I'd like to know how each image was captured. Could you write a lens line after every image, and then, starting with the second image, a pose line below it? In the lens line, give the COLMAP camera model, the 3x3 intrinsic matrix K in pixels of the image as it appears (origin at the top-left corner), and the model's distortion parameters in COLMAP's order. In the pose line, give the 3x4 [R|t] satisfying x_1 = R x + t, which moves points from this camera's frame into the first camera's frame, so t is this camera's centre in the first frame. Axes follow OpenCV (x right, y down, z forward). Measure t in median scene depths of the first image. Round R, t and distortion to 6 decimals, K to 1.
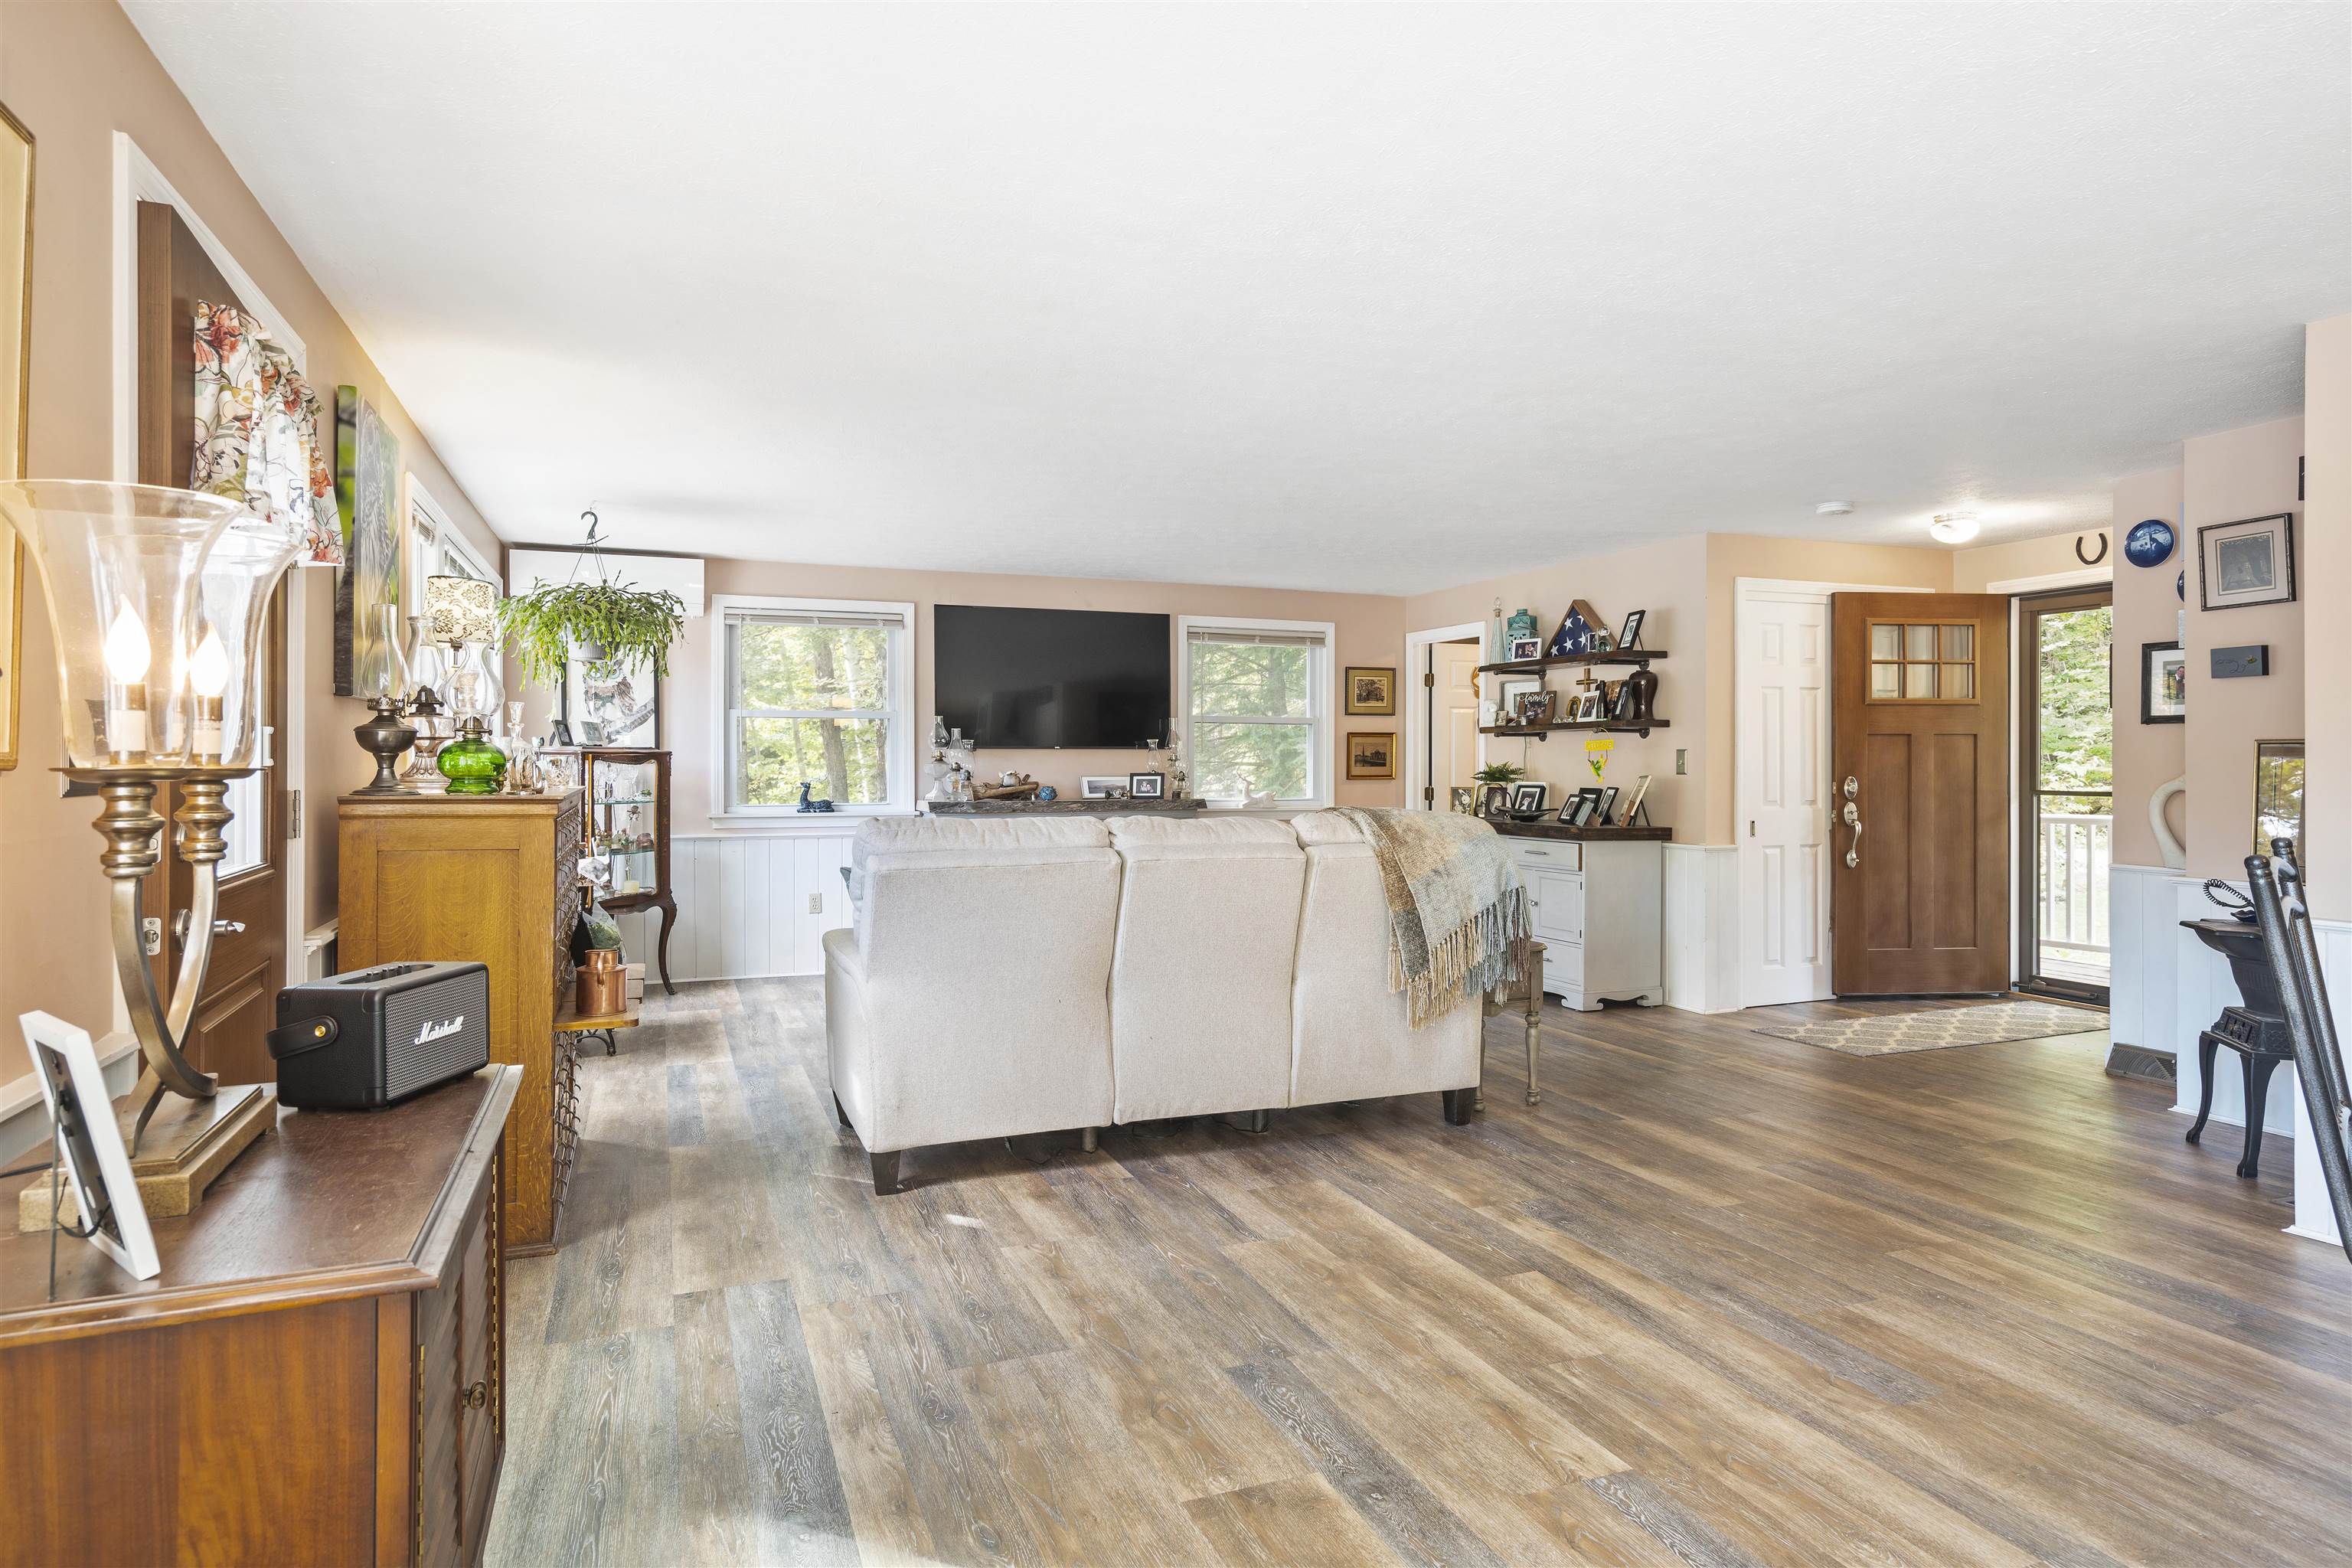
lens RADIAL K [[1327.6, 0, 1187.6], [0, 1327.6, 774.9], [0, 0, 1]] dist [0.017794, 0.000757]
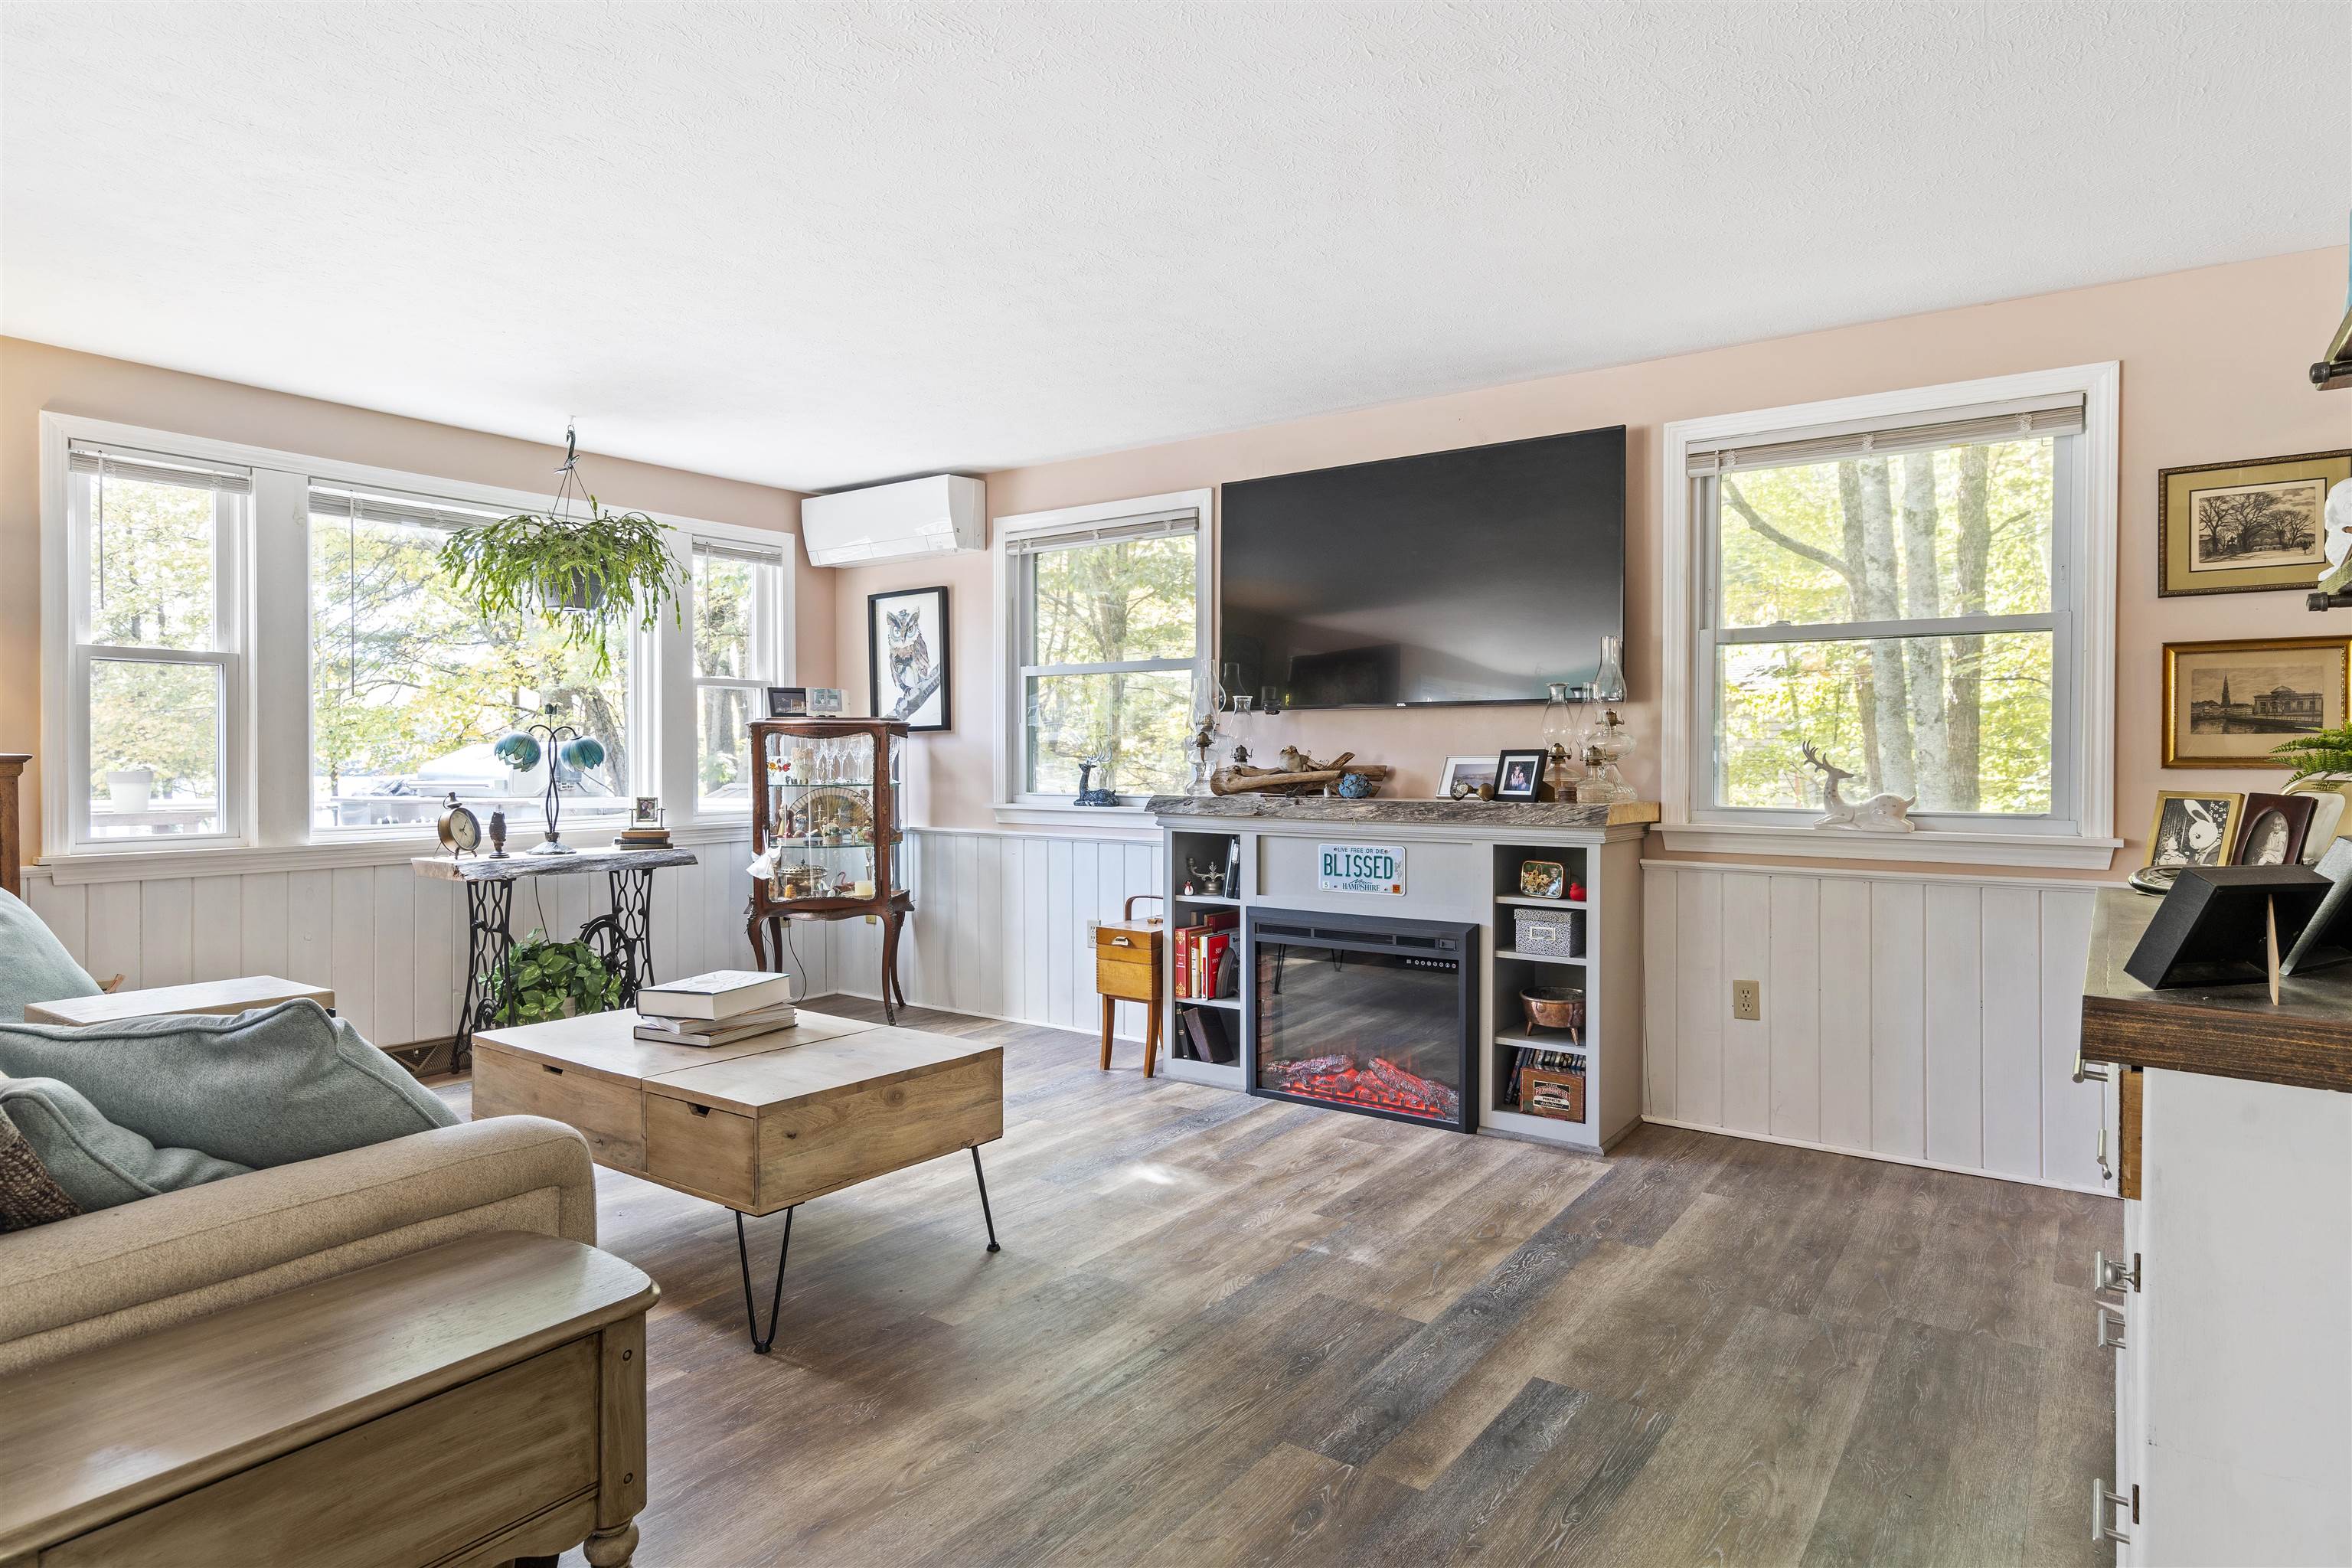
lens RADIAL K [[1309.8, 0, 1175.3], [0, 1309.8, 760.2], [0, 0, 1]] dist [0.000429, -0.001274]
pose [[0.537976, 0.003517, -0.842953, 0.365216], [-0.006387, 0.999980, 0.000096, 0.003908], [0.842936, 0.005332, 0.537988, 0.729370]]
